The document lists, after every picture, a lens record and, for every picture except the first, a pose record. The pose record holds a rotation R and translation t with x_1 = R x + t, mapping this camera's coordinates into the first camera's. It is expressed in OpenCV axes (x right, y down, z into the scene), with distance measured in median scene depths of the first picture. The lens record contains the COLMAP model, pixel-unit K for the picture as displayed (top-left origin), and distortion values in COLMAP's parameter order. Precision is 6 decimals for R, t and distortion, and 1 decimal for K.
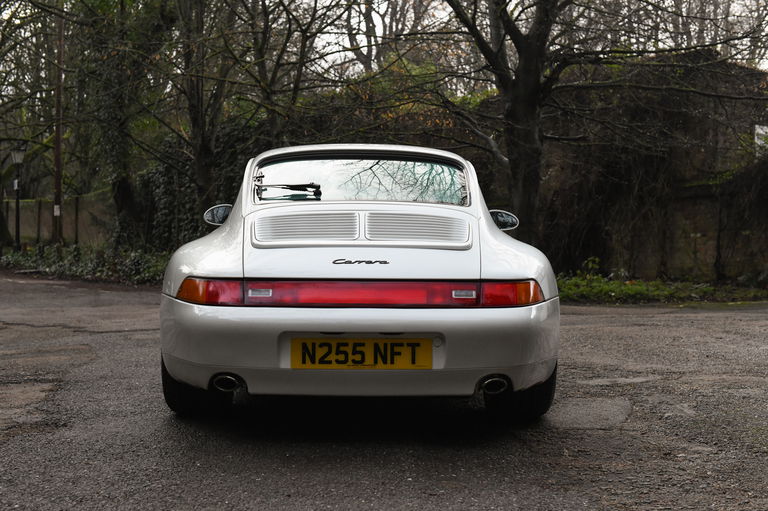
lens RADIAL K [[1144.1, 0, 377.0], [0, 1144.1, 255.6], [0, 0, 1]] dist [-0.149783, 0.036048]
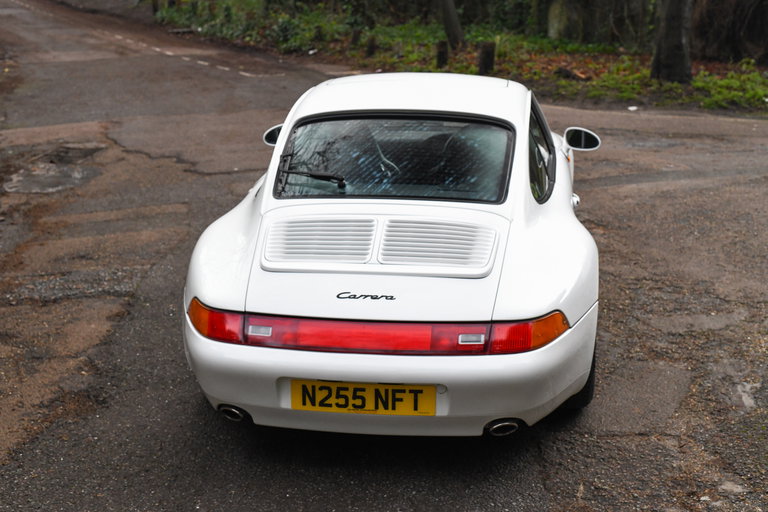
lens RADIAL K [[1158.9, 0, 384.0], [0, 1158.9, 256.0], [0, 0, 1]] dist [-0.160455, 0.037312]
pose [[0.986519, 0.030693, -0.160741, 0.156021], [0.013648, 0.963399, 0.267723, -0.288026], [0.163075, -0.266307, 0.949993, 0.102448]]
